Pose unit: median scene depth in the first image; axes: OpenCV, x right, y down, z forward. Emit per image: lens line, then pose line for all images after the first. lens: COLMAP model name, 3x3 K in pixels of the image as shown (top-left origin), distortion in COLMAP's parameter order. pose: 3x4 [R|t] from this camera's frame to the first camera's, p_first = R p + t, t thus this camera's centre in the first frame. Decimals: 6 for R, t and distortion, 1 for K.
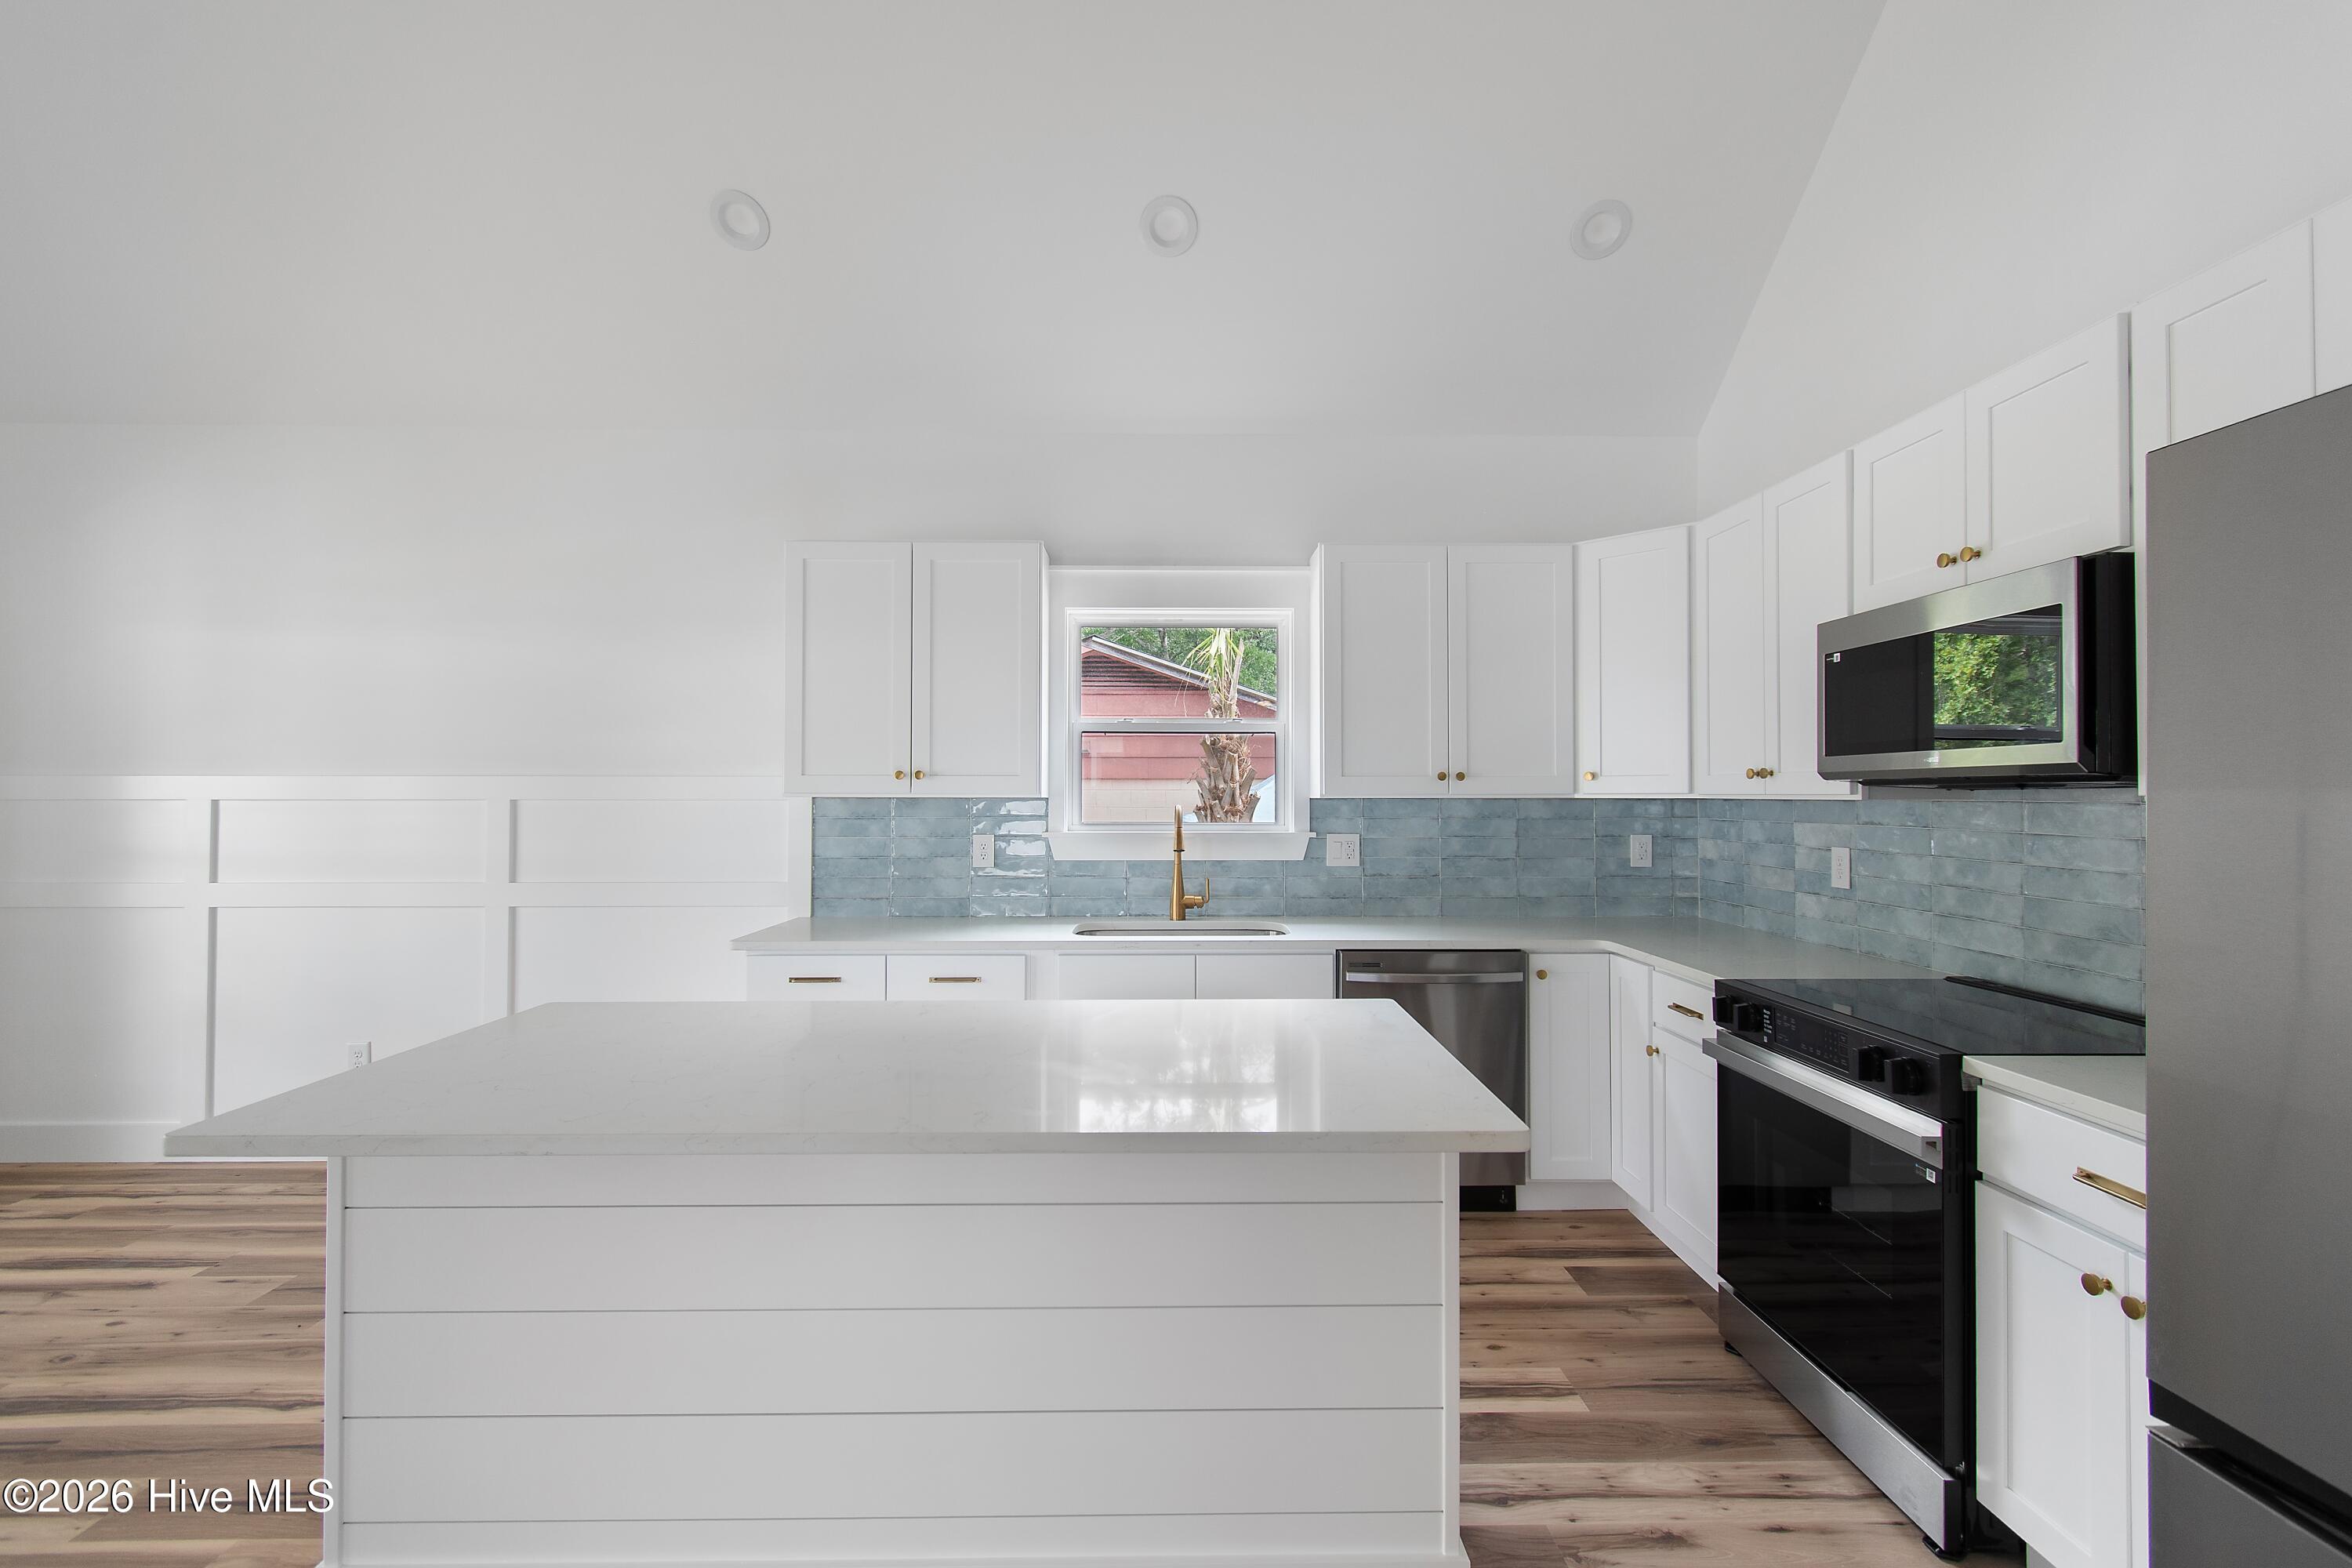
lens RADIAL K [[1054.5, 0, 1170.0], [0, 1054.5, 778.0], [0, 0, 1]] dist [0.008170, -0.002343]
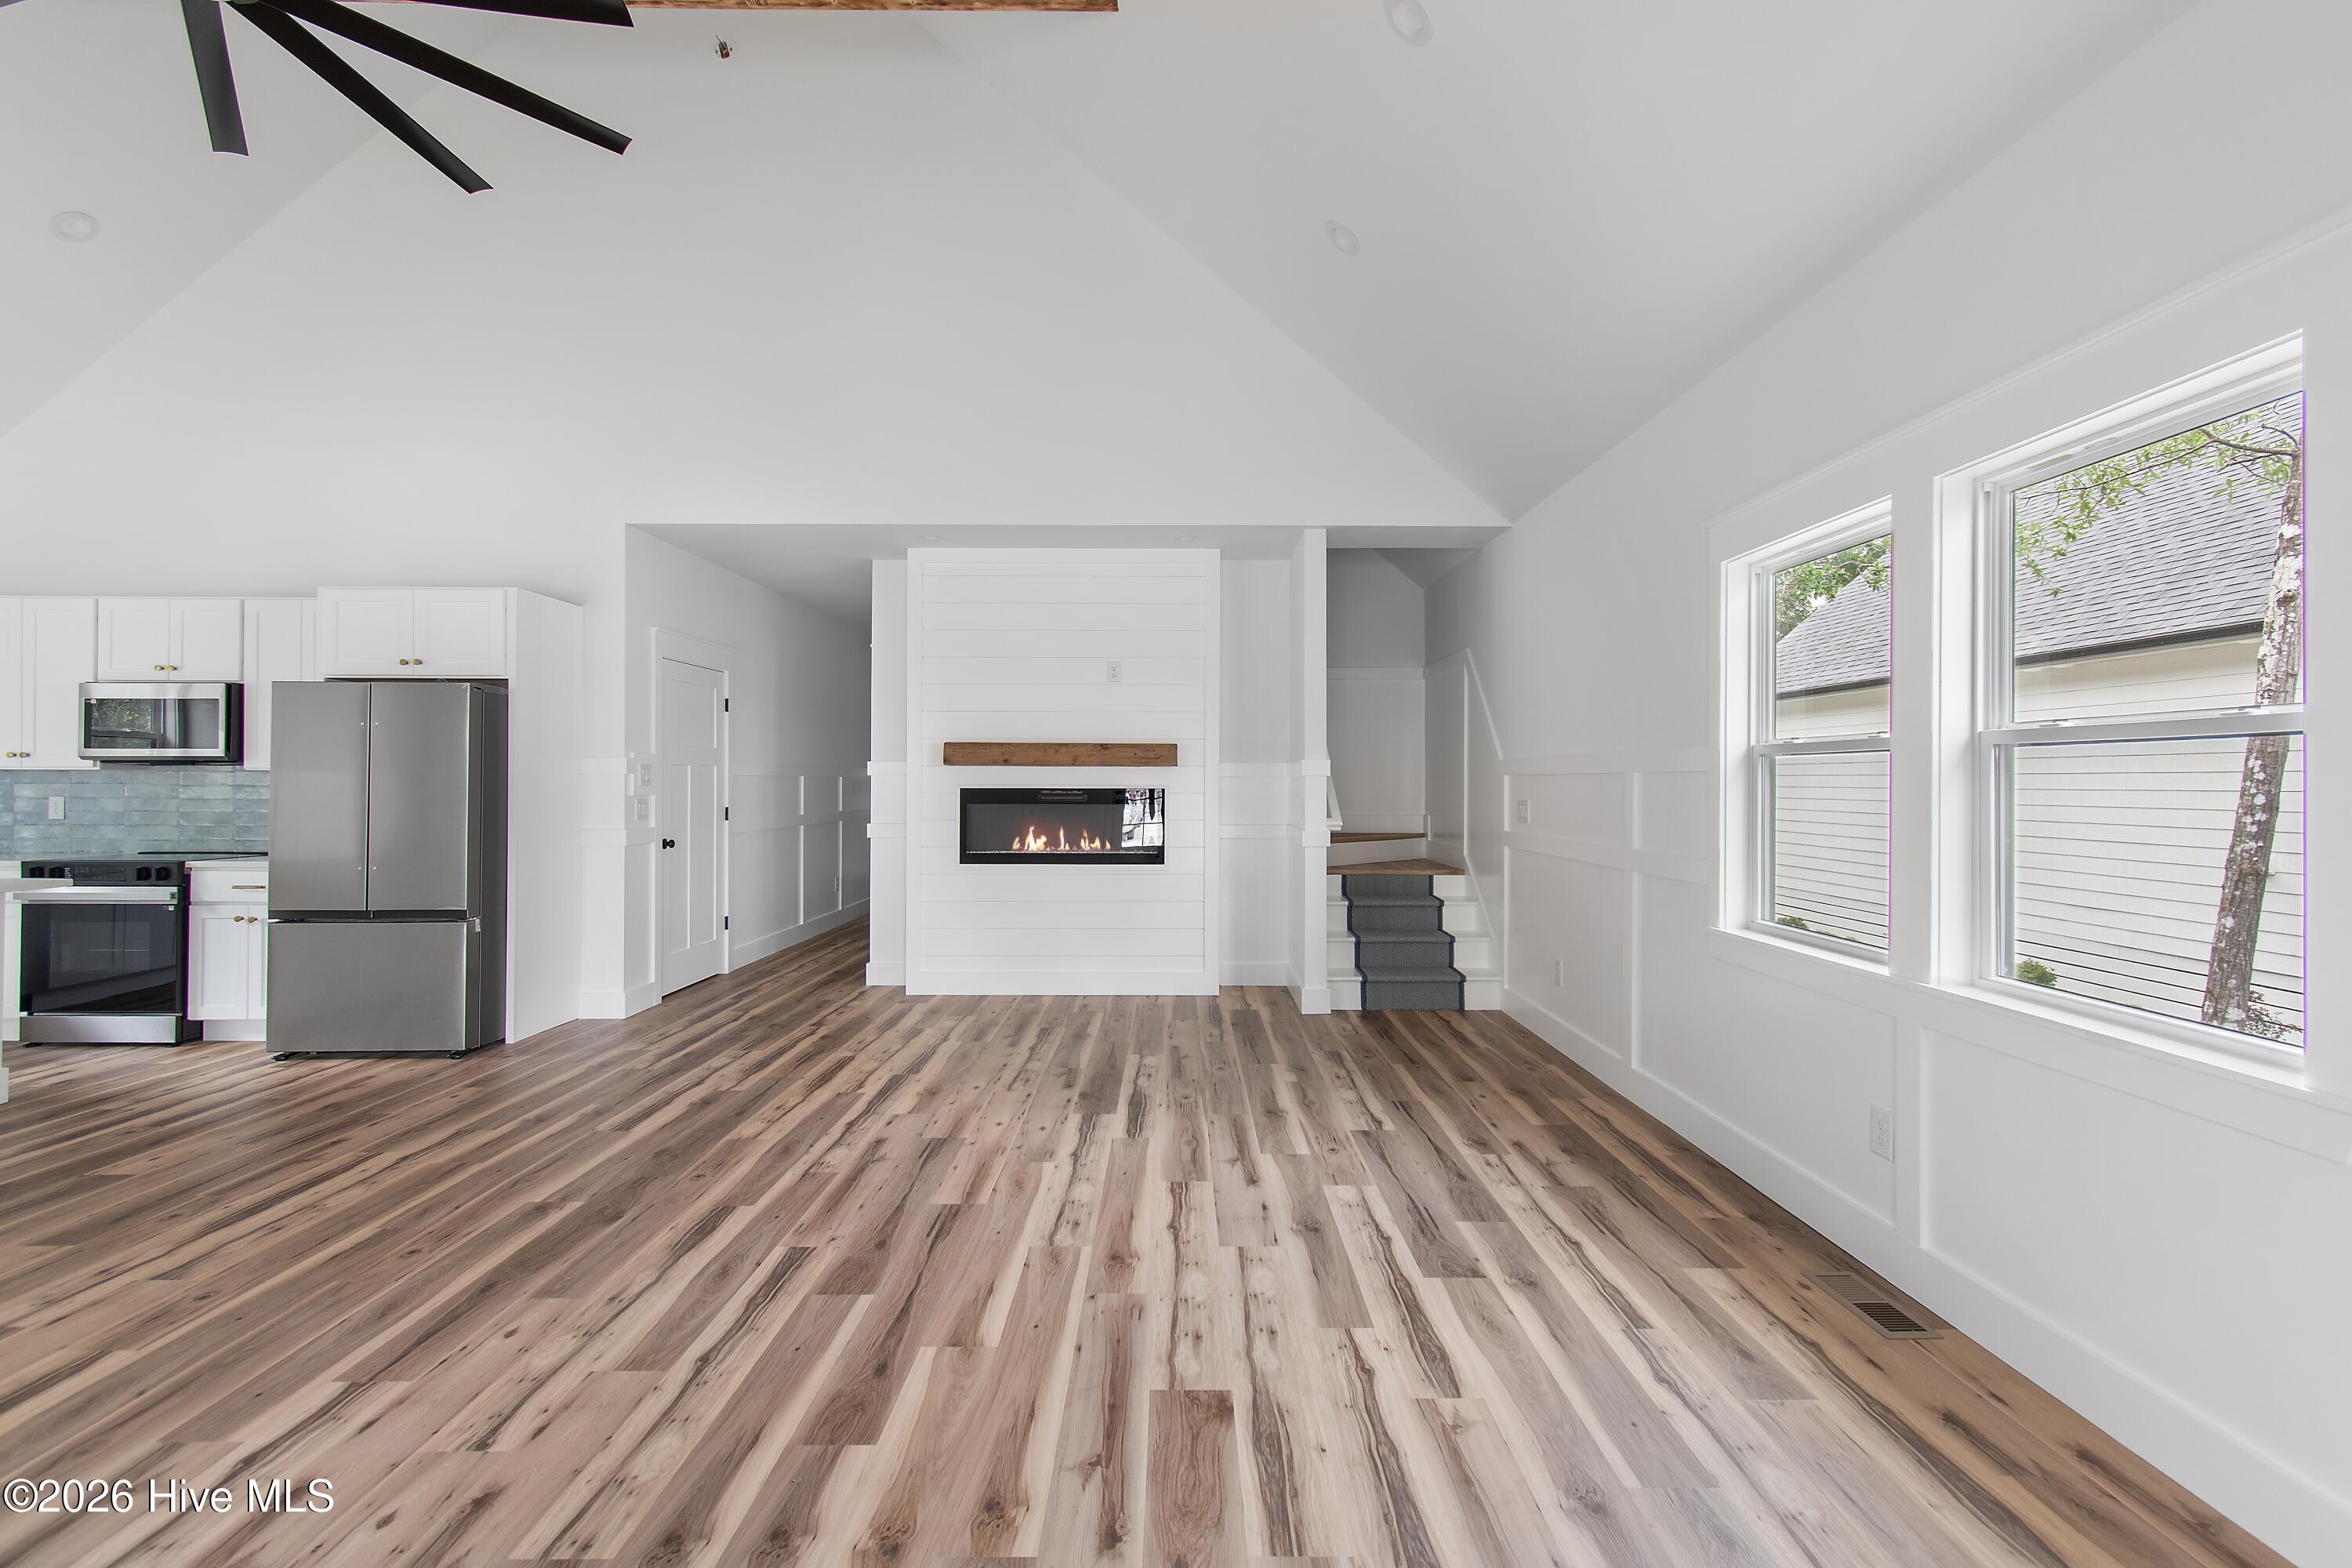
lens RADIAL K [[1054.5, 0, 1194.3], [0, 1054.5, 800.0], [0, 0, 1]] dist [0.008170, -0.002343]
pose [[0.003760, -0.012368, 0.999916, -1.034126], [-0.021973, 0.999681, 0.012448, 0.004540], [-0.999751, -0.022018, 0.003487, -0.845315]]
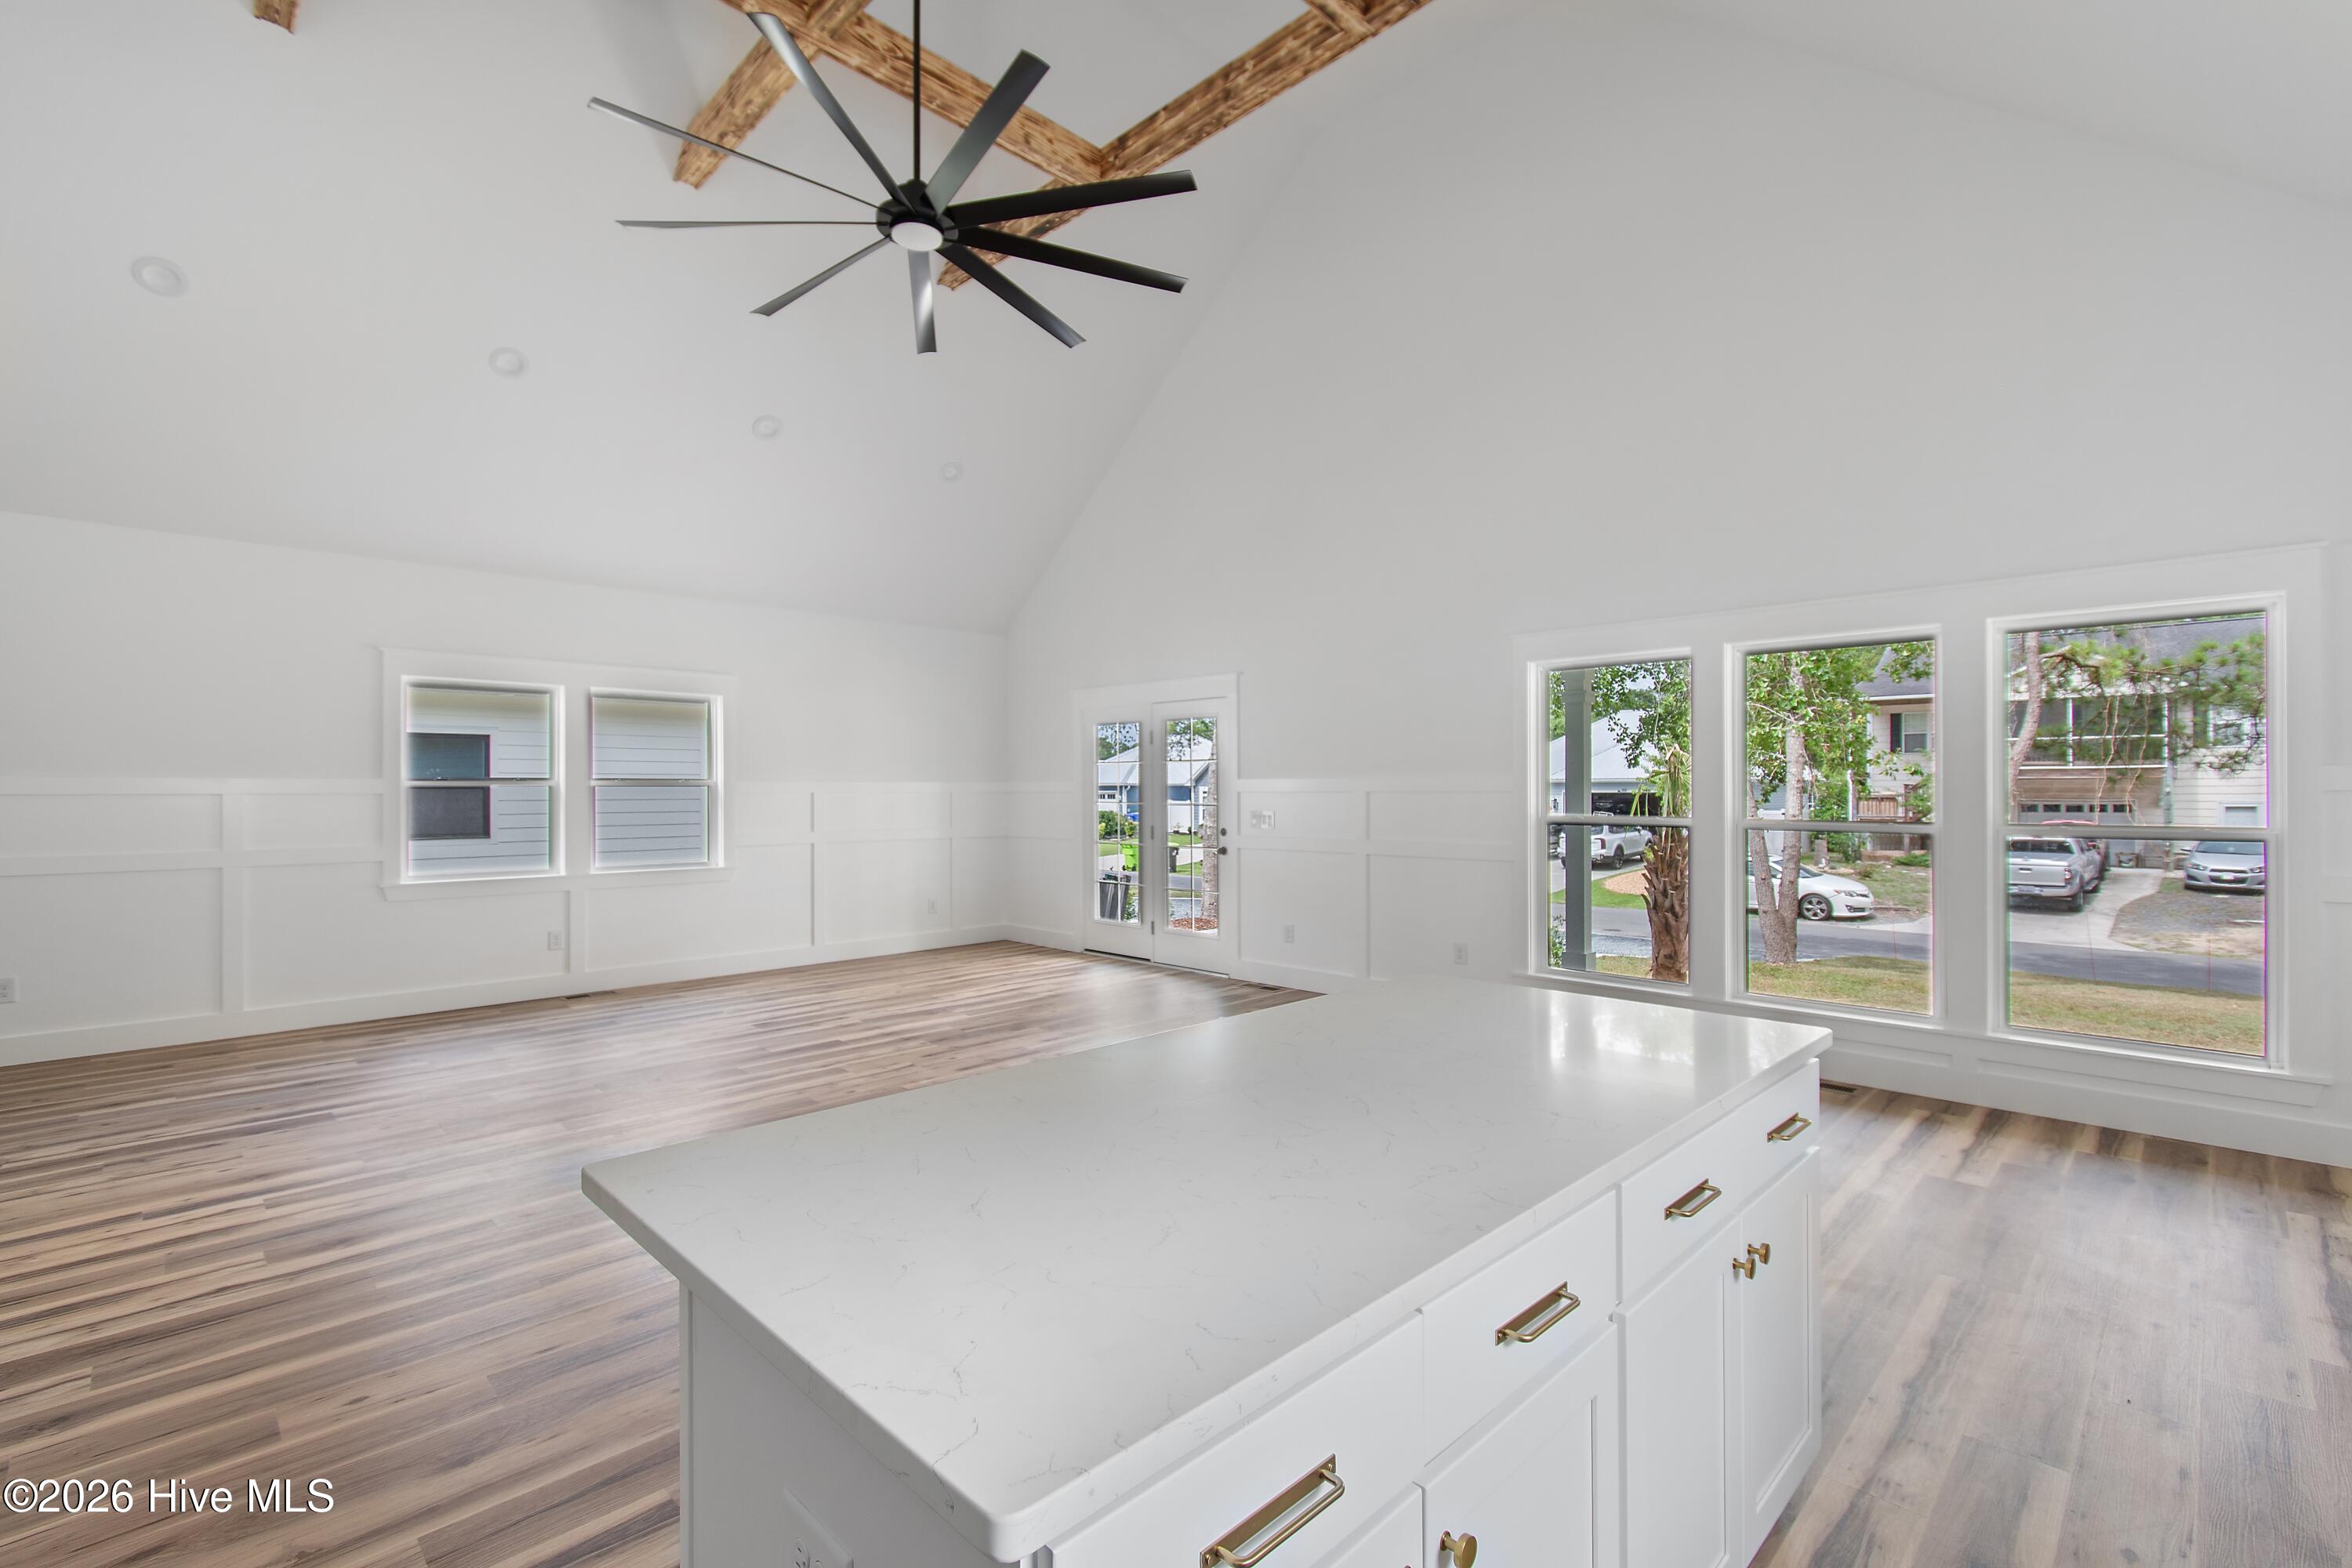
lens RADIAL K [[1054.5, 0, 1193.6], [0, 1054.5, 785.6], [0, 0, 1]] dist [0.008170, -0.002343]
pose [[-0.715362, 0.001745, -0.698752, 0.244234], [0.013819, 0.999837, -0.011650, 0.010207], [0.698617, -0.017990, -0.715269, 0.818938]]
